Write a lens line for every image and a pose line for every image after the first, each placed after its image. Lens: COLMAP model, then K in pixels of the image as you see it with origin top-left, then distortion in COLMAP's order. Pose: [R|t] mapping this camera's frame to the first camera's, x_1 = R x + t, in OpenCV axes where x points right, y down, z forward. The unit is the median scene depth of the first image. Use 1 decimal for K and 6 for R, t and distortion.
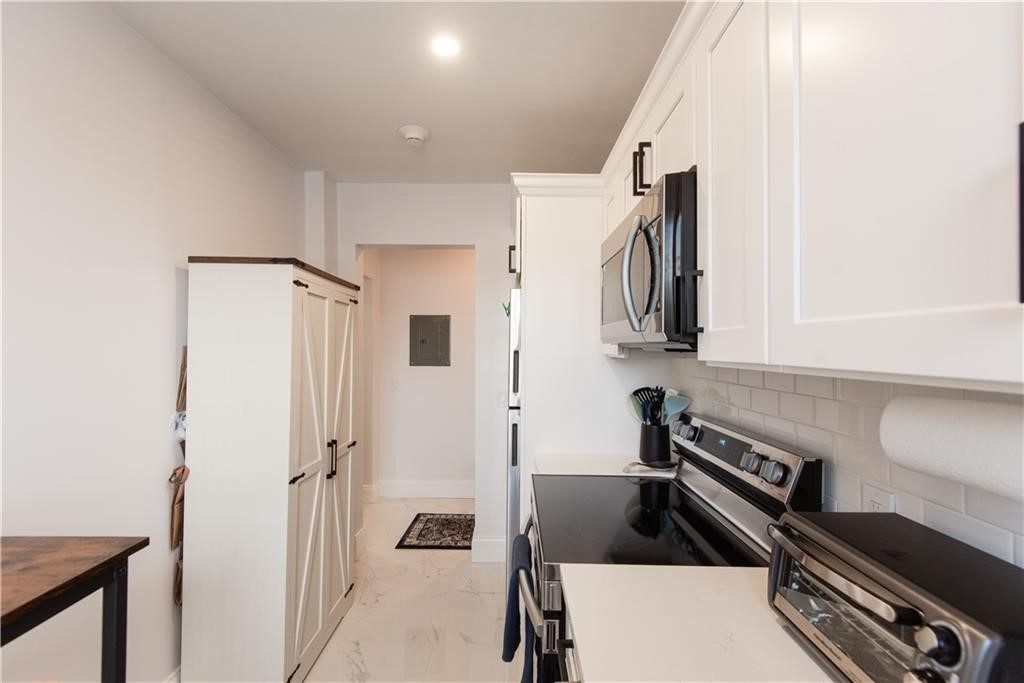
lens RADIAL K [[458.3, 0, 513.9], [0, 458.3, 341.9], [0, 0, 1]] dist [0.021303, -0.008955]
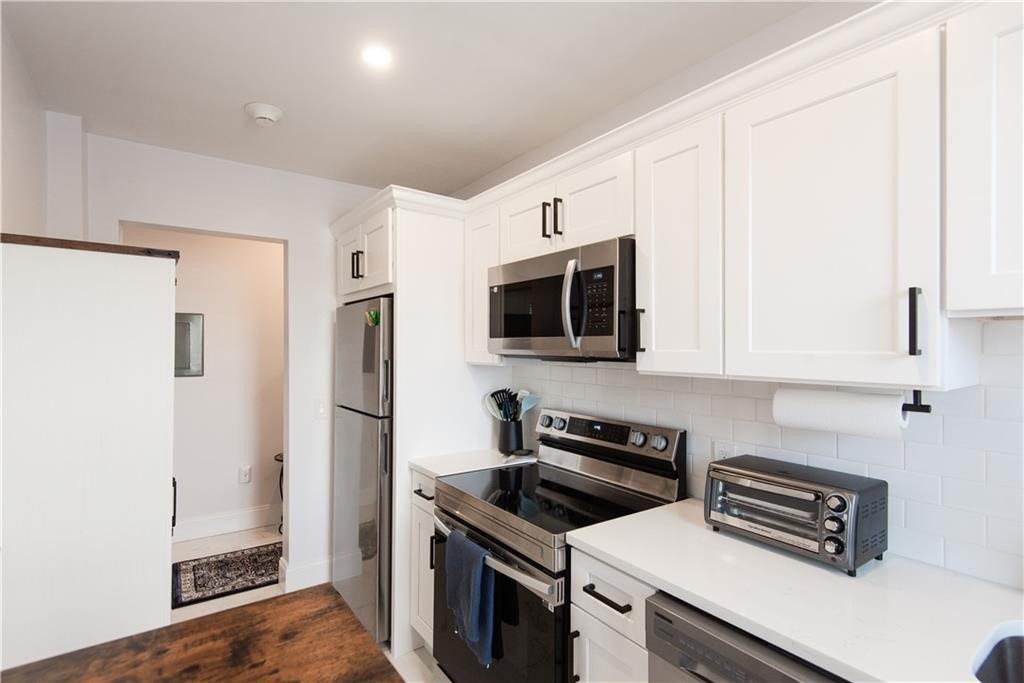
lens RADIAL K [[458.3, 0, 518.7], [0, 458.3, 341.7], [0, 0, 1]] dist [0.021303, -0.008955]
pose [[0.826931, 0.005886, 0.562273, -0.333371], [-0.004854, 0.999983, -0.003330, -0.020038], [-0.562283, 0.000024, 0.826945, 0.006649]]
